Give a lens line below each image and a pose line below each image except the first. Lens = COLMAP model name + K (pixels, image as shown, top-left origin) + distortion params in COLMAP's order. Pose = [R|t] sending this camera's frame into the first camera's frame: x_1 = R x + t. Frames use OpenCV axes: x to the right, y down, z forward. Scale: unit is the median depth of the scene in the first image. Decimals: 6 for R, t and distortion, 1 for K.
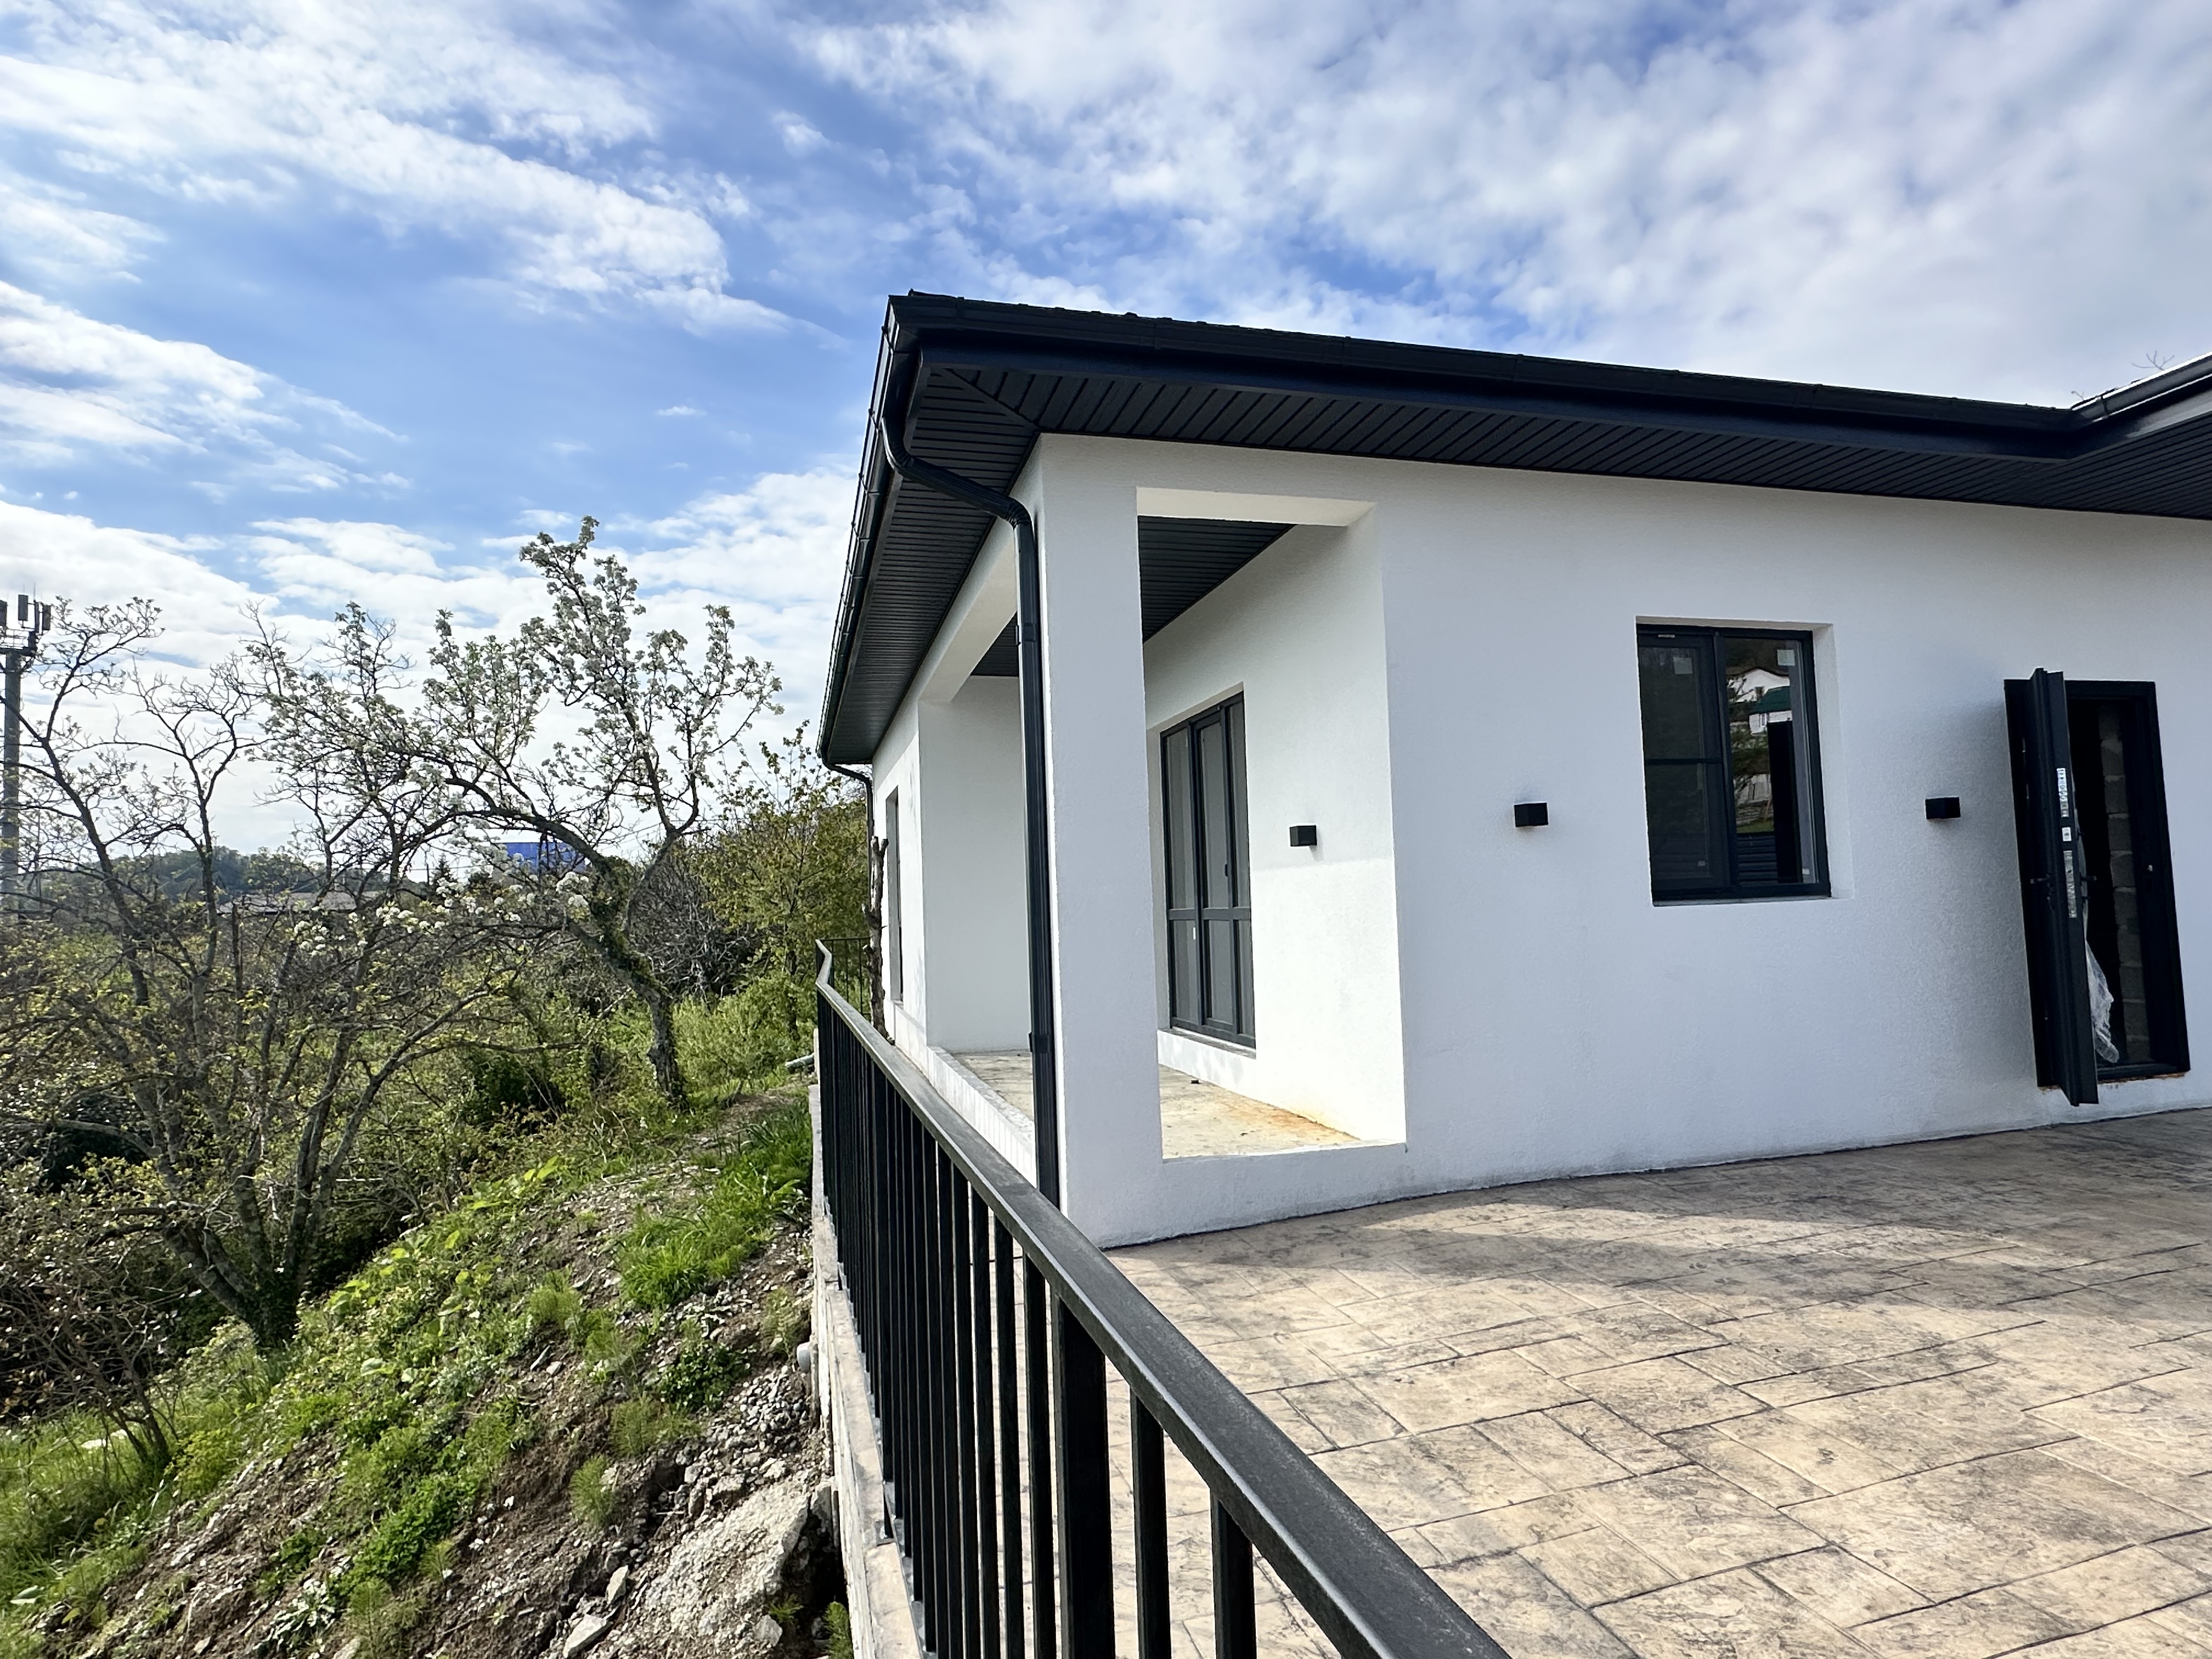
lens RADIAL K [[1191.9, 0, 1109.9], [0, 1191.9, 837.6], [0, 0, 1]] dist [0.000339, -0.000339]
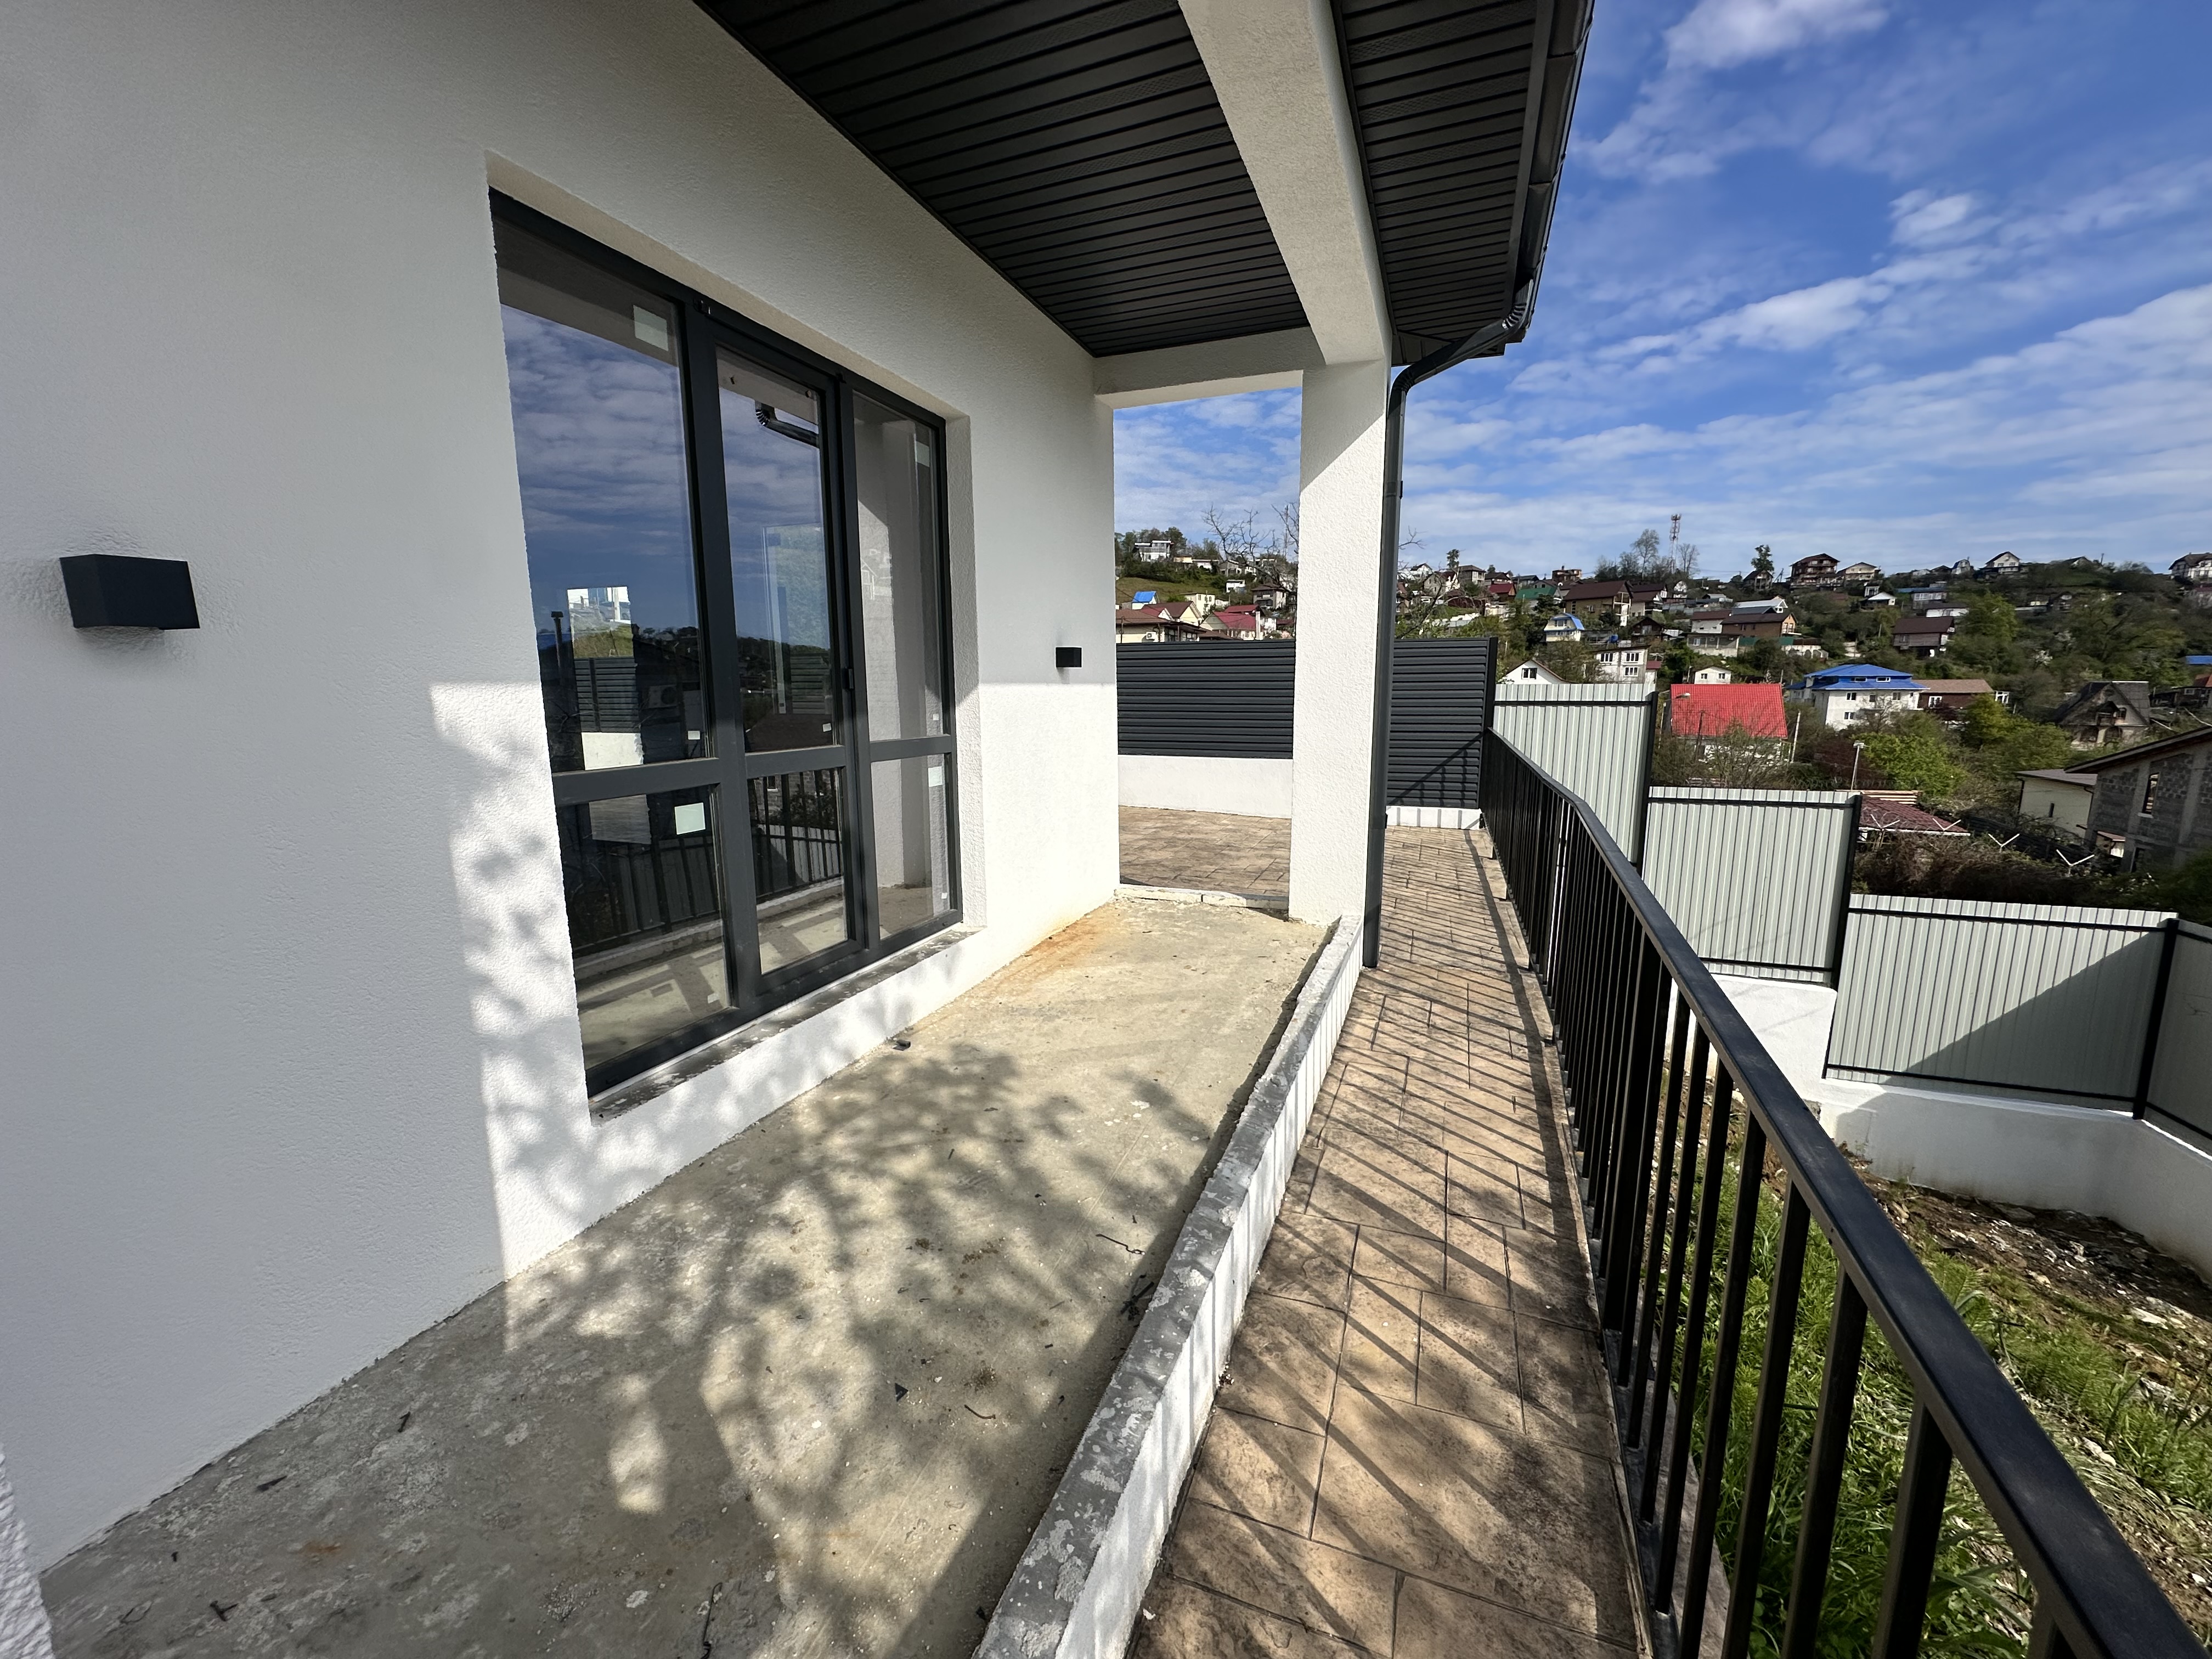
lens RADIAL K [[872.2, 0, 1106.0], [0, 872.2, 829.5], [0, 0, 1]] dist [-0.047650, 0.000078]
pose [[-0.798850, -0.053357, 0.599160, -0.191961], [0.003033, 0.995688, 0.092712, 0.047727], [-0.601523, 0.075881, -0.795243, 0.959618]]
